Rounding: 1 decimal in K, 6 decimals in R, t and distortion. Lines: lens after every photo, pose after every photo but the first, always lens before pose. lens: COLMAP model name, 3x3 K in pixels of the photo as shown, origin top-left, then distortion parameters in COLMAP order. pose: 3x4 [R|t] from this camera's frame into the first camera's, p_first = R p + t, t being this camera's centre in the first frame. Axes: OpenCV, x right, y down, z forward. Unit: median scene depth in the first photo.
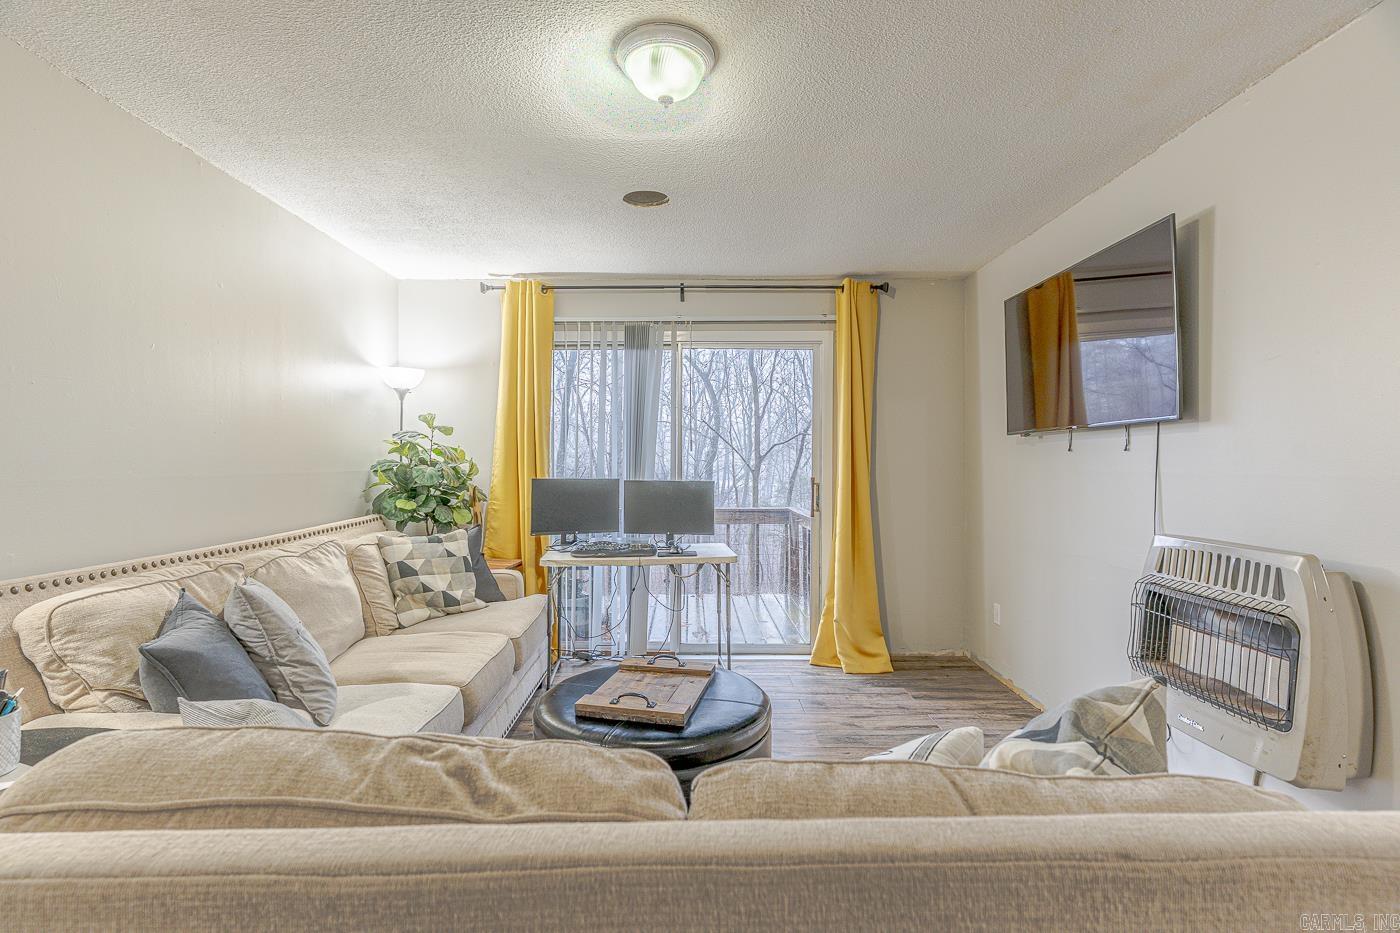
lens RADIAL K [[672.1, 0, 674.6], [0, 672.1, 464.2], [0, 0, 1]] dist [0.001337, 0.000607]
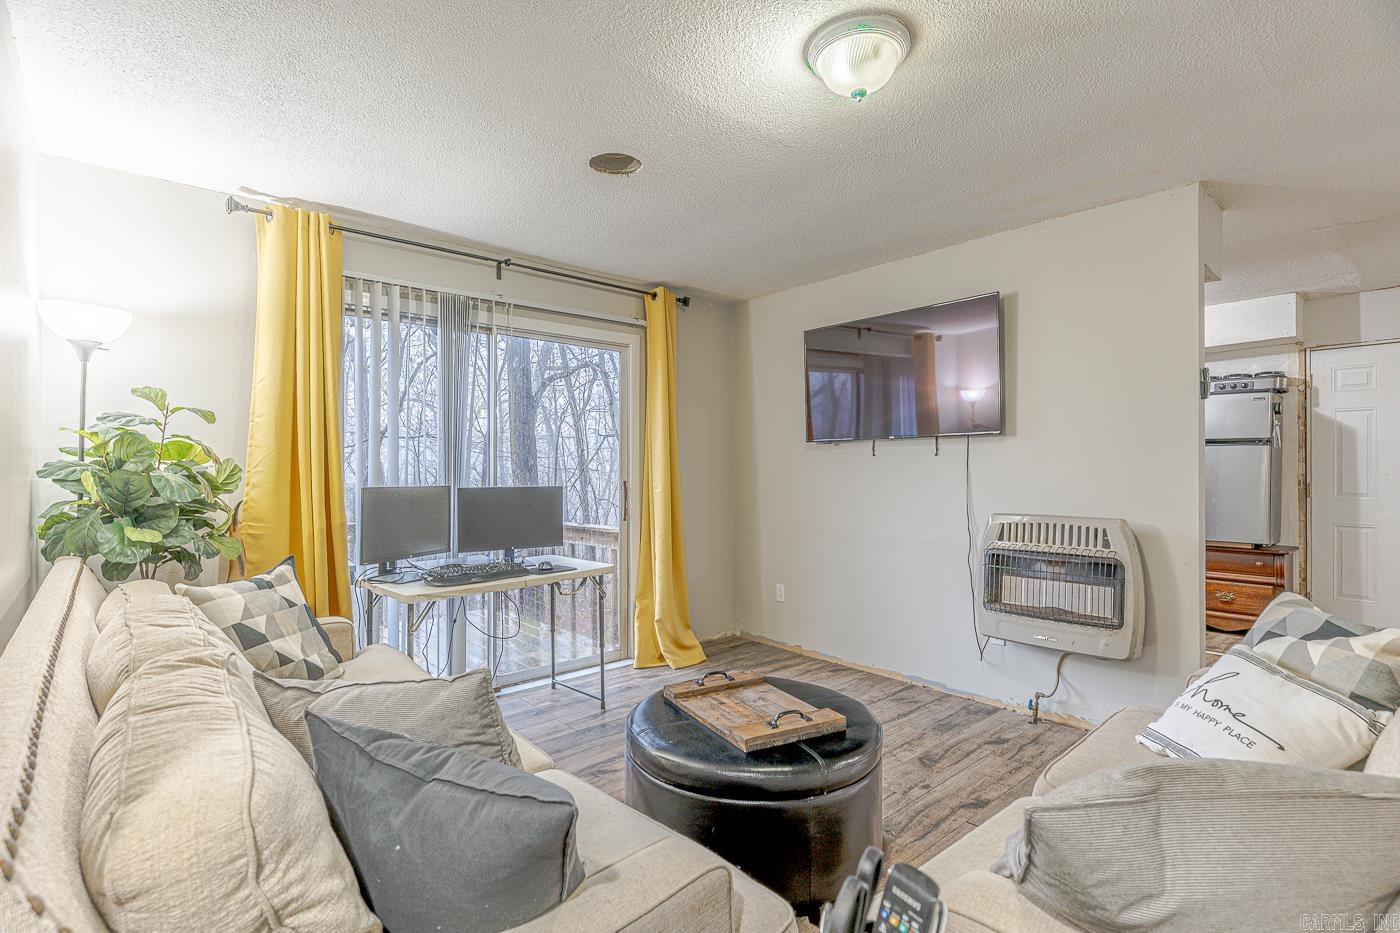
lens RADIAL K [[672.1, 0, 695.6], [0, 672.1, 464.9], [0, 0, 1]] dist [0.001337, 0.000607]
pose [[0.748261, -0.000279, 0.663404, -0.407045], [0.004802, 0.999976, -0.004996, 0.002175], [-0.663387, 0.006924, 0.748245, 0.203609]]
